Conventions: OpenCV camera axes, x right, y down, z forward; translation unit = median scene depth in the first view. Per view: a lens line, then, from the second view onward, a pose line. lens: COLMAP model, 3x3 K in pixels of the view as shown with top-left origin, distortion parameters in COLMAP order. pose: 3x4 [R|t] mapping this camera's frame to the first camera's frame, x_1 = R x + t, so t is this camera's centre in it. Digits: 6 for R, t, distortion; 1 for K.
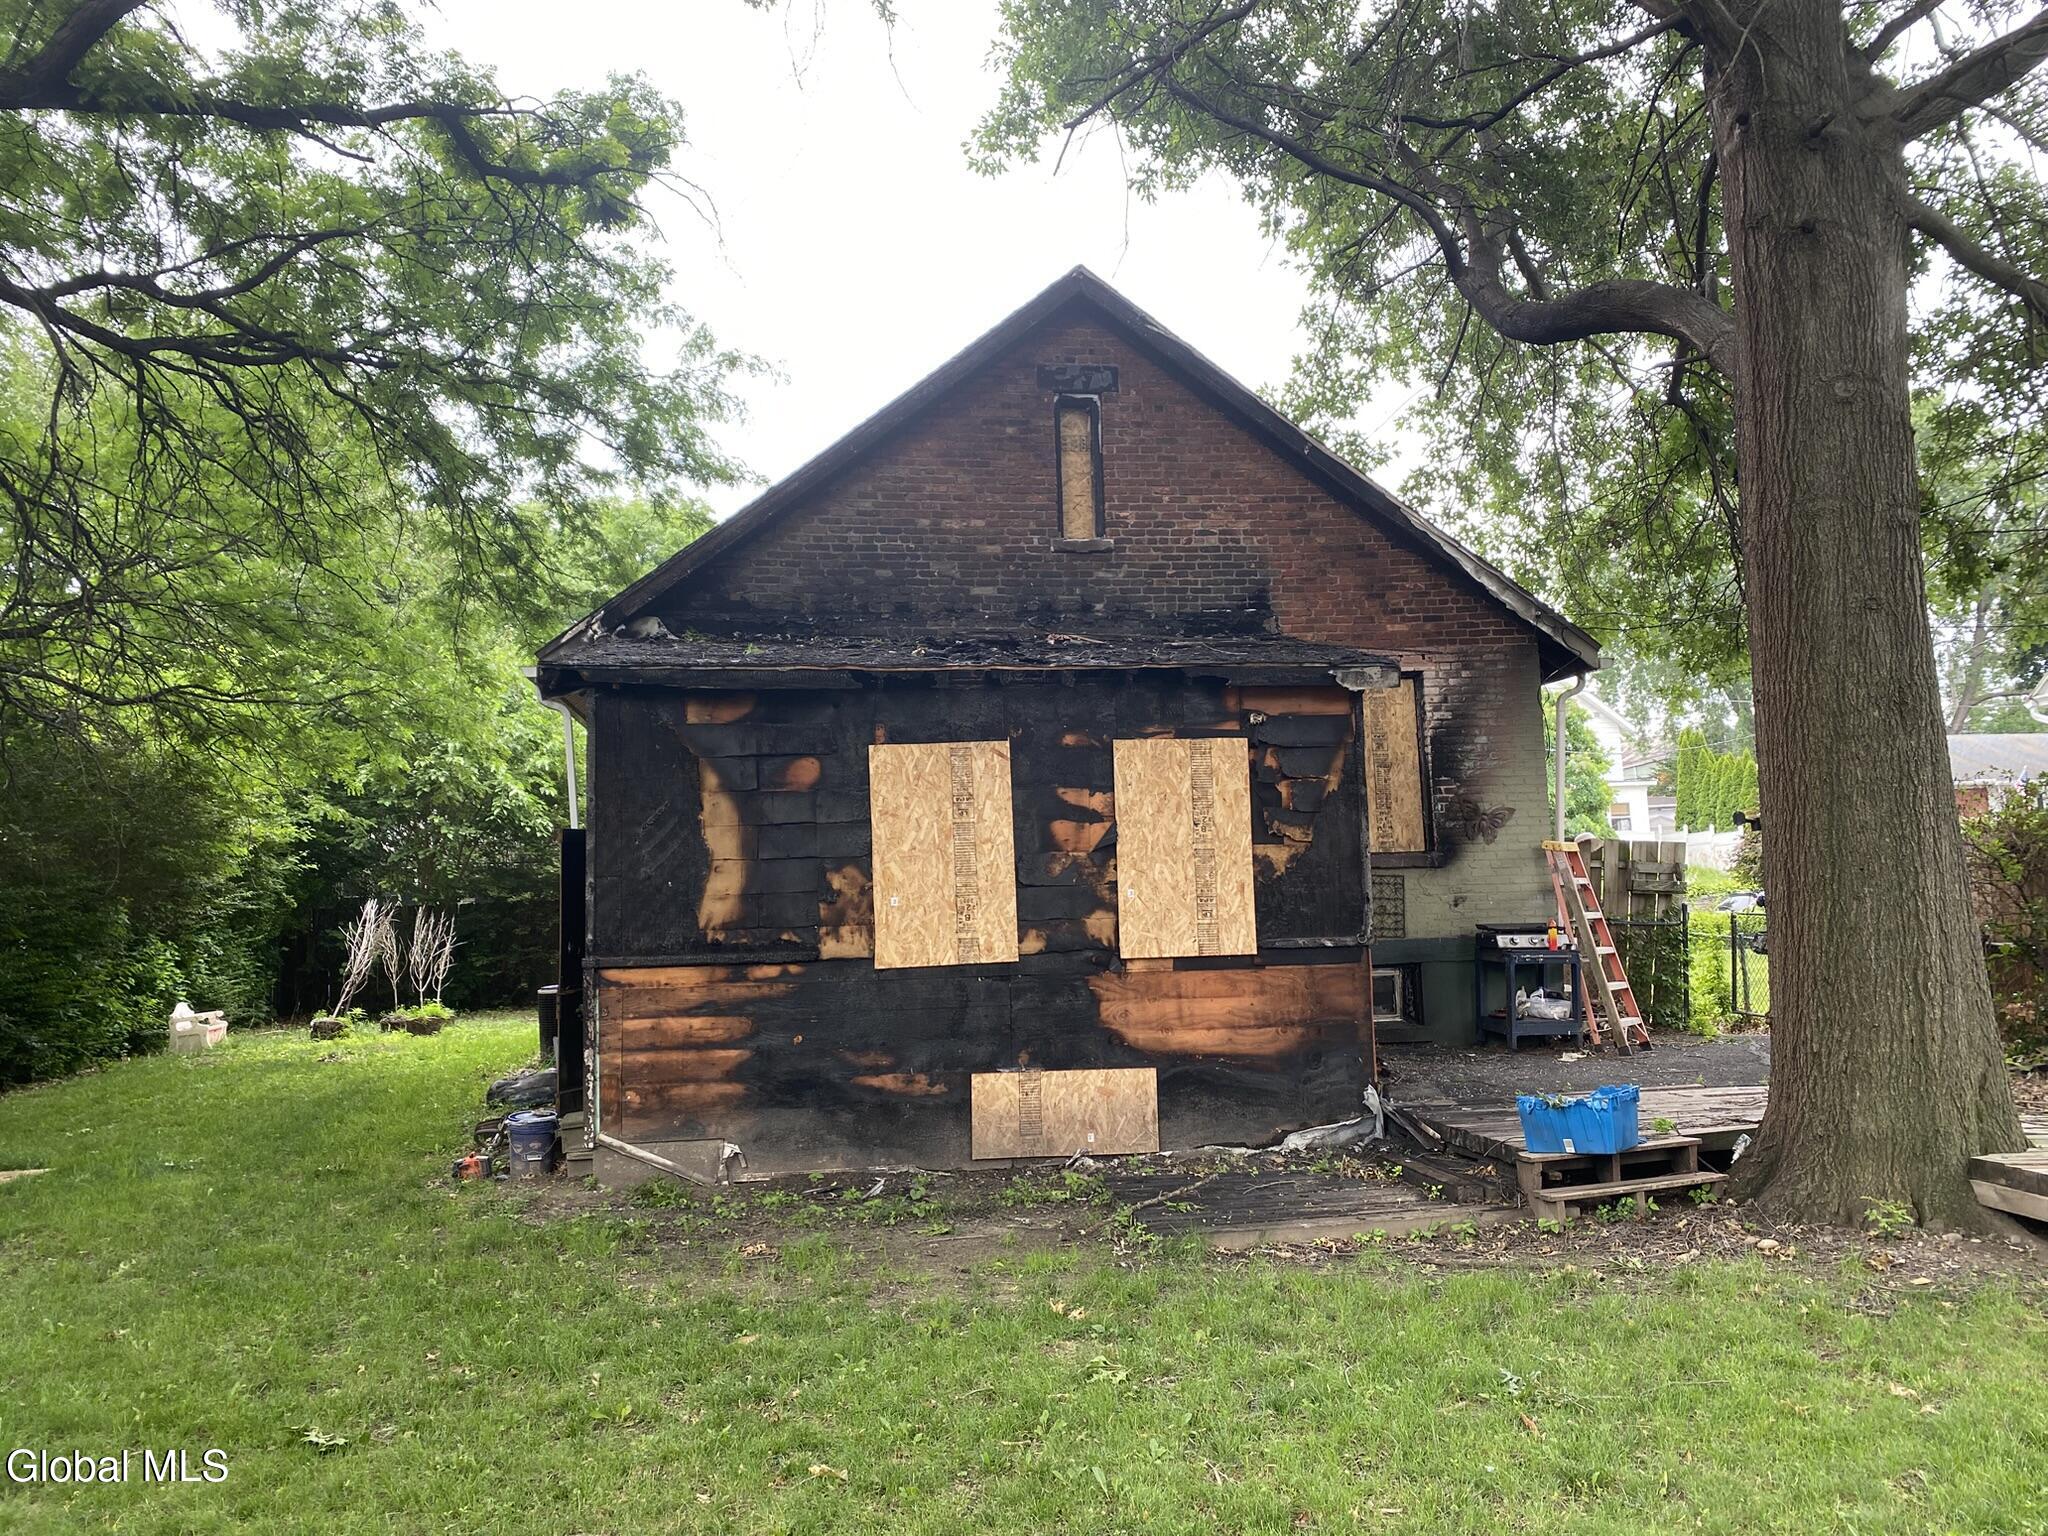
lens RADIAL K [[1540.3, 0, 1022.3], [0, 1540.3, 776.1], [0, 0, 1]] dist [0.226204, -0.000878]
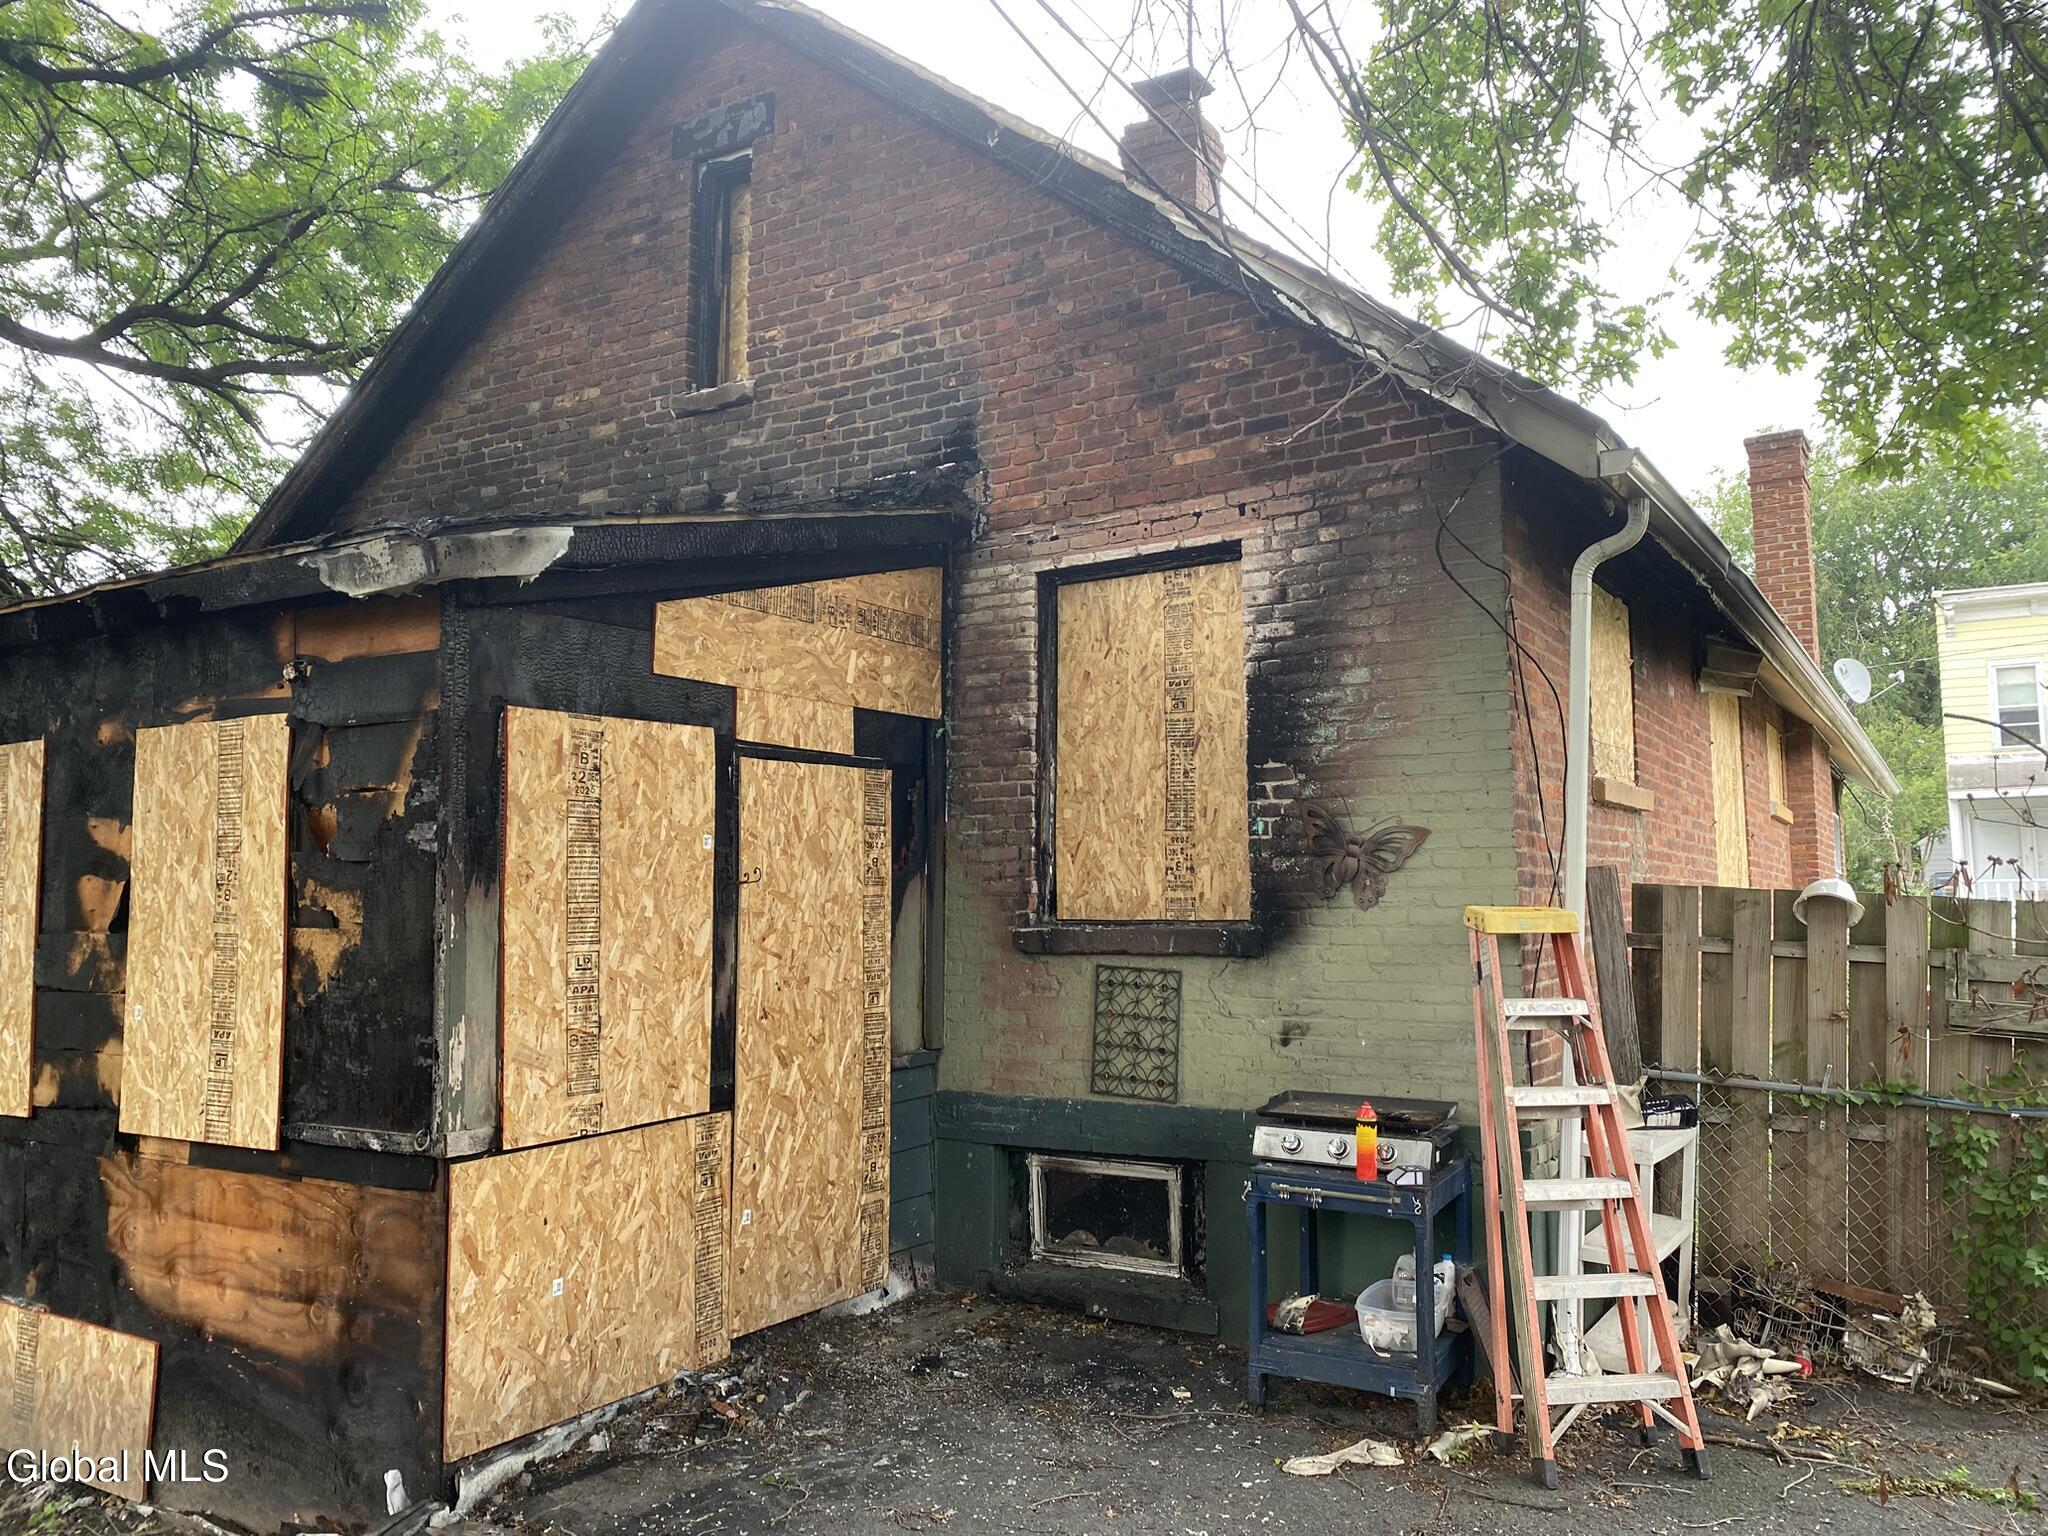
lens RADIAL K [[1543.7, 0, 1024.0], [0, 1543.7, 768.0], [0, 0, 1]] dist [0.151794, -0.211982]
pose [[0.756160, -0.030496, -0.653676, 0.522930], [0.031574, 0.999450, -0.010103, 0.004713], [0.653624, -0.013000, 0.756707, 0.613869]]
